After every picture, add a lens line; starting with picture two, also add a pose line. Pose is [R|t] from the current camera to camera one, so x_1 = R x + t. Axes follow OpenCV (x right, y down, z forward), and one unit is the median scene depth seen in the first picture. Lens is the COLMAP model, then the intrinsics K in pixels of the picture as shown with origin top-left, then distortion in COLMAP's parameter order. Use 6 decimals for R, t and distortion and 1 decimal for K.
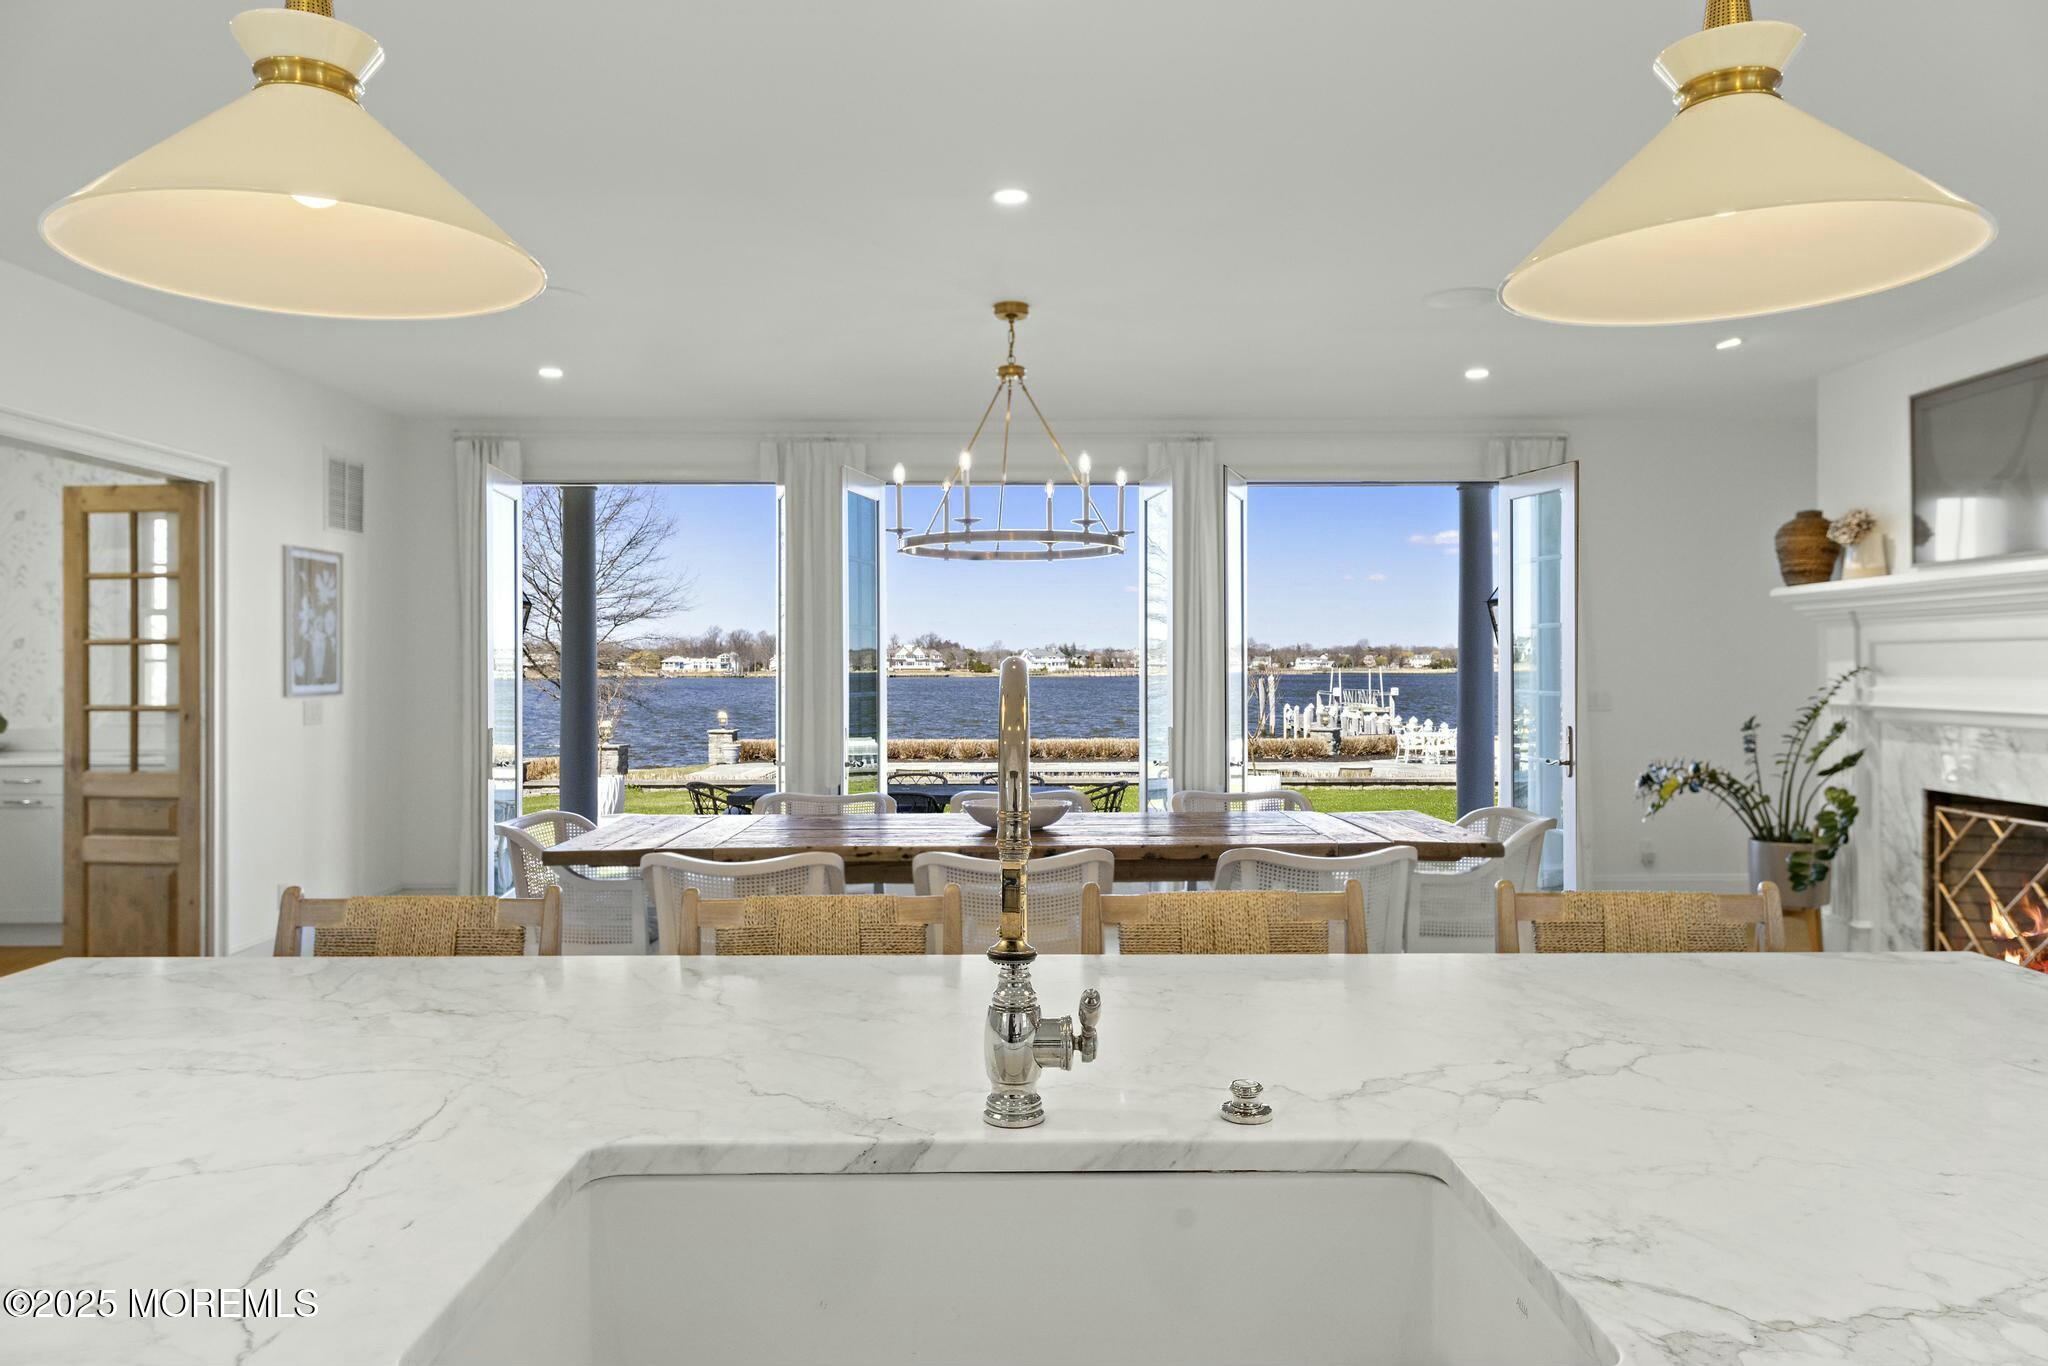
lens RADIAL K [[1328.2, 0, 1017.3], [0, 1328.2, 655.1], [0, 0, 1]] dist [0.002522, 0.001109]
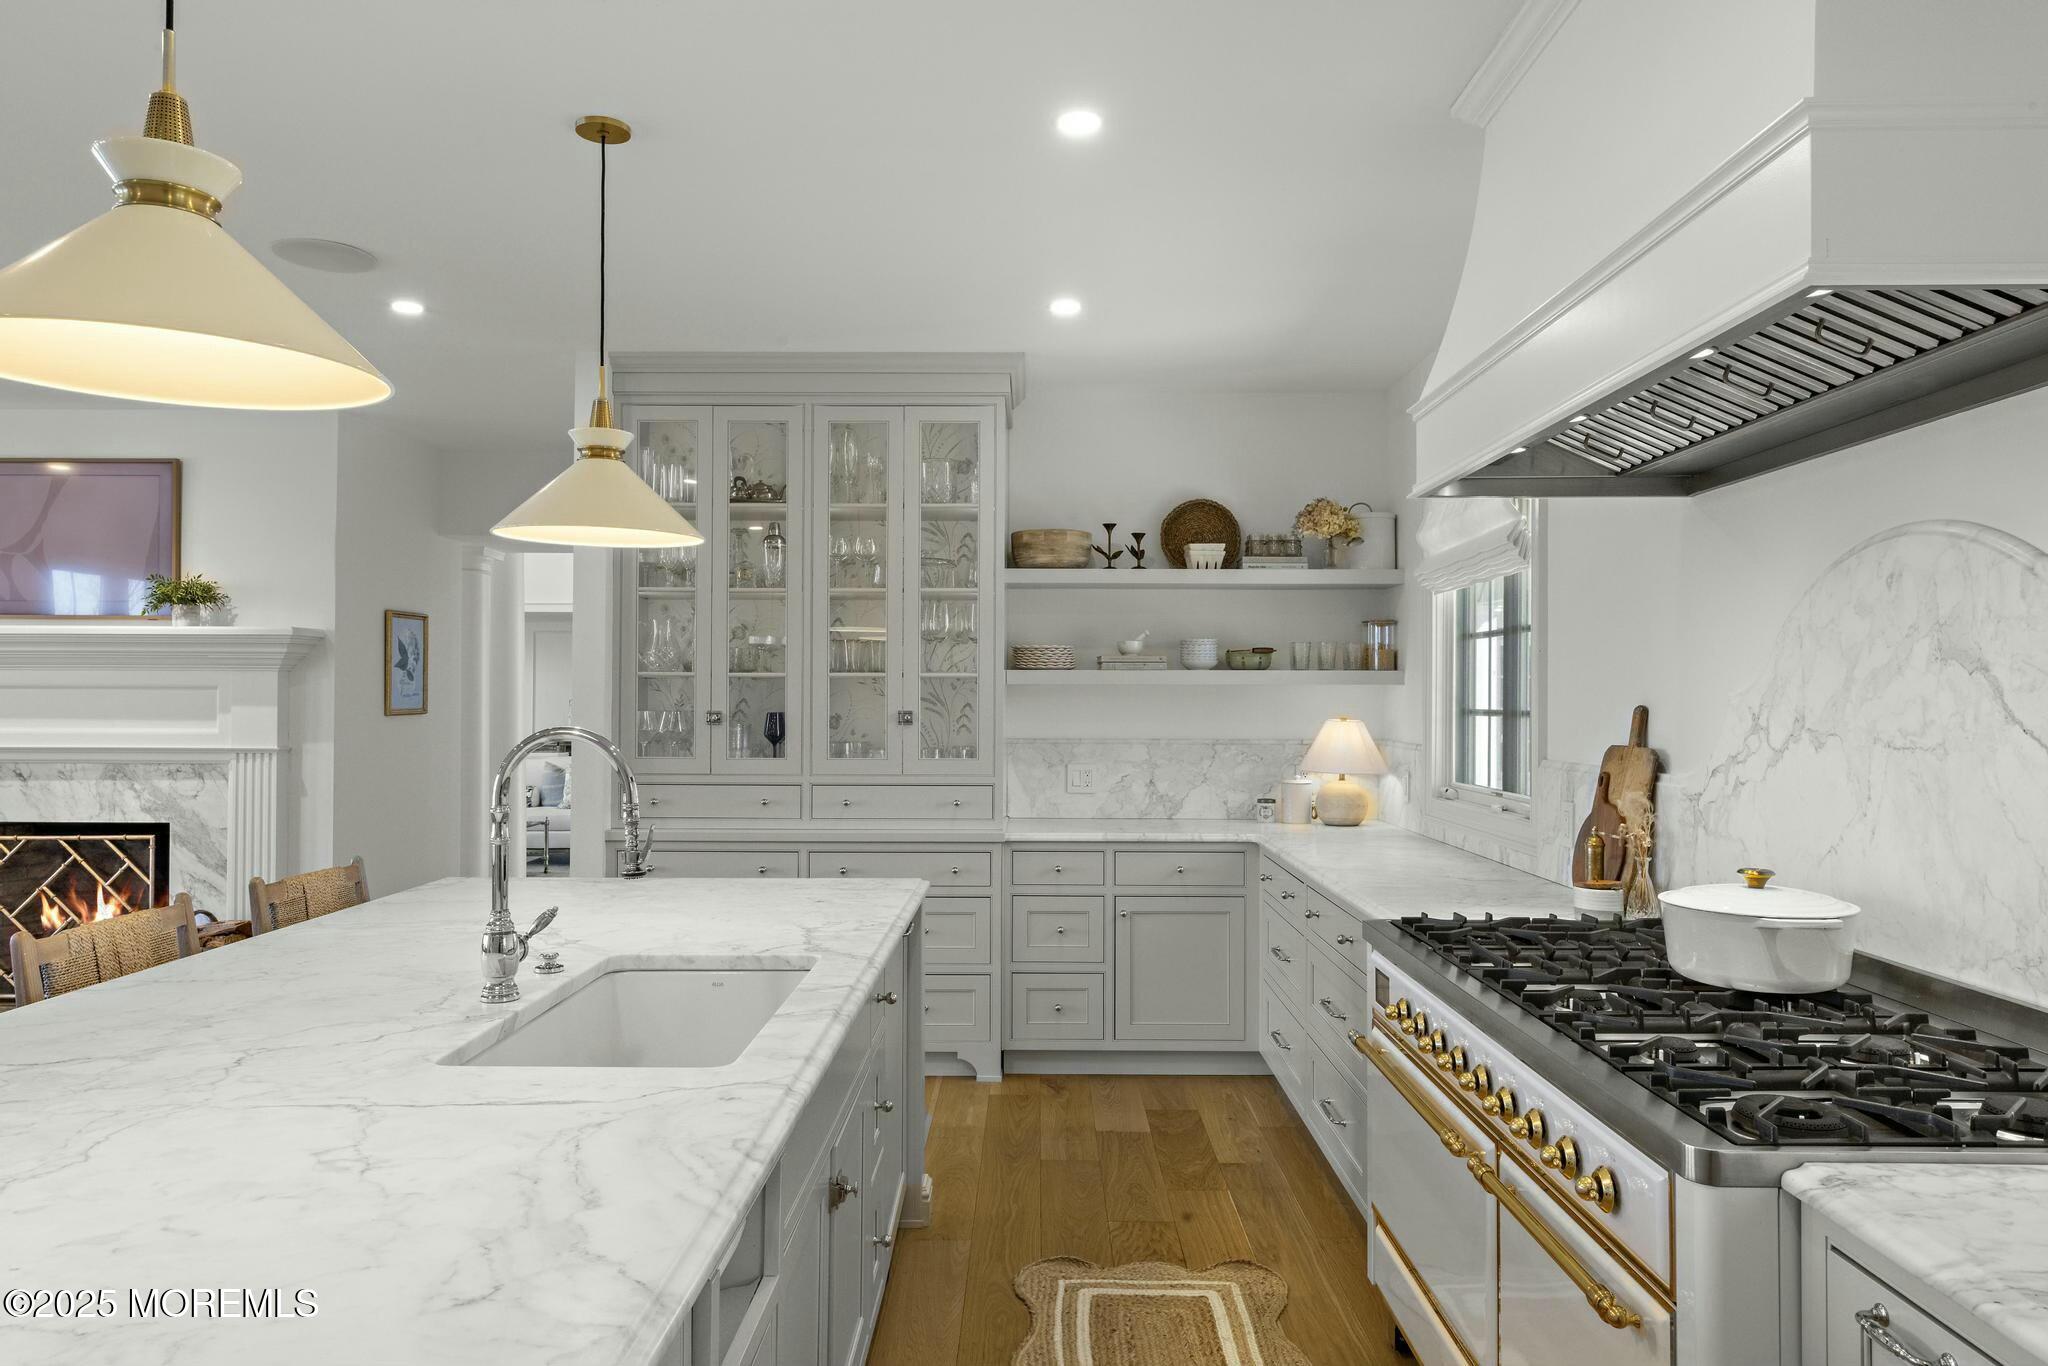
lens RADIAL K [[1328.2, 0, 1027.5], [0, 1328.2, 679.6], [0, 0, 1]] dist [0.002522, 0.001109]
pose [[0.012287, 0.015121, 0.999810, -0.389965], [-0.011524, 0.999821, -0.014980, -0.009495], [-0.999858, -0.011337, 0.012459, 0.071114]]
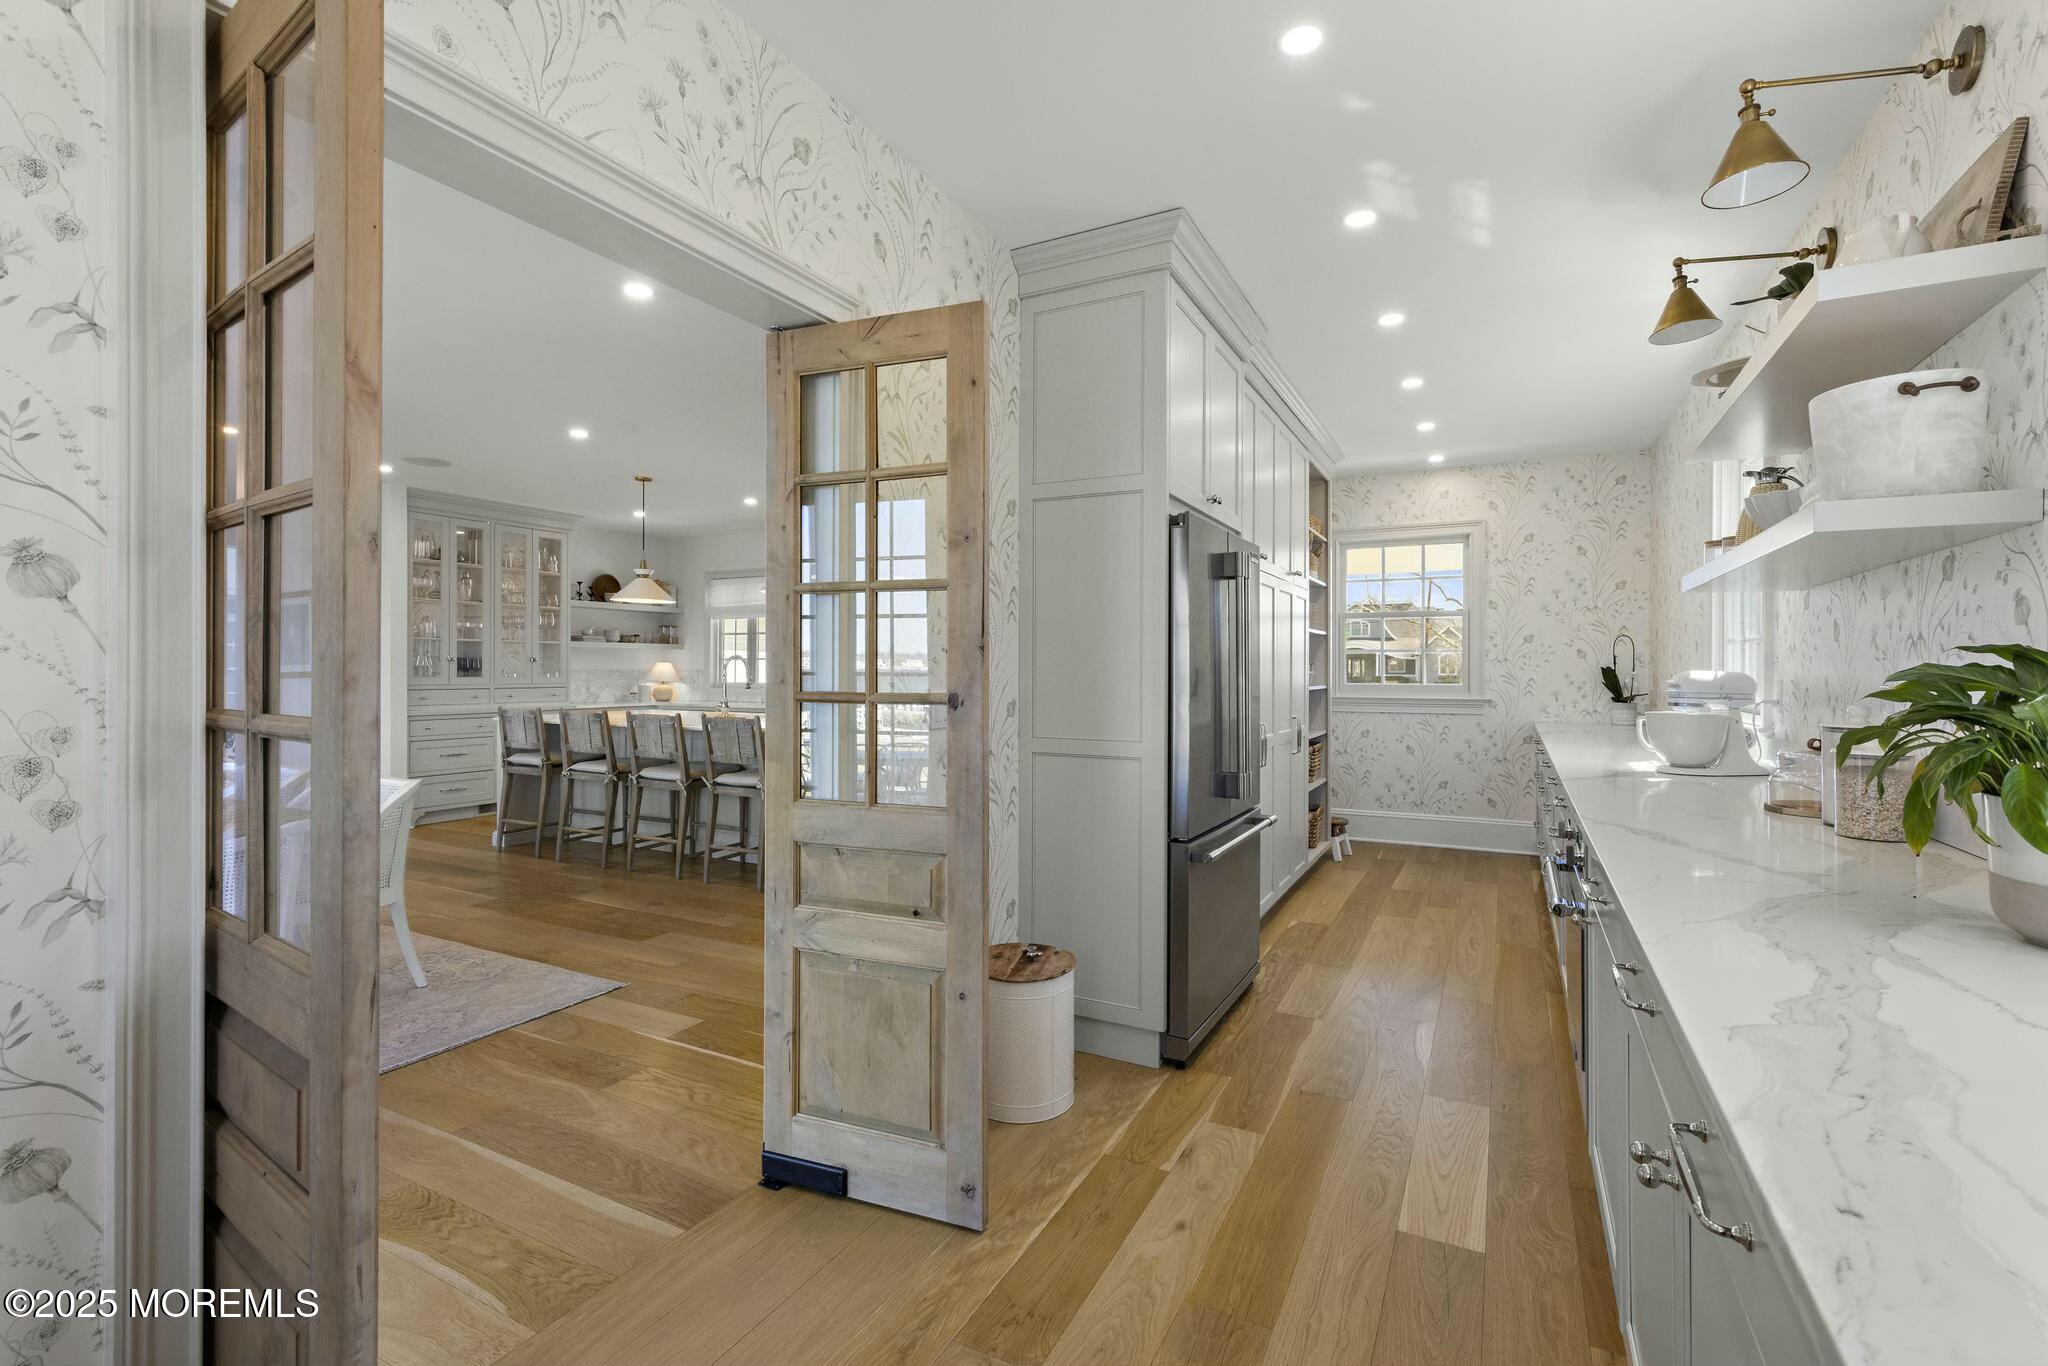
lens RADIAL K [[924.2, 0, 1011.8], [0, 924.2, 662.4], [0, 0, 1]] dist [-0.001586, -0.000274]
pose [[-0.875795, 0.003058, 0.482674, -0.887063], [-0.004850, 0.999874, -0.015136, 0.026363], [-0.482659, -0.015597, -0.875670, 1.085957]]
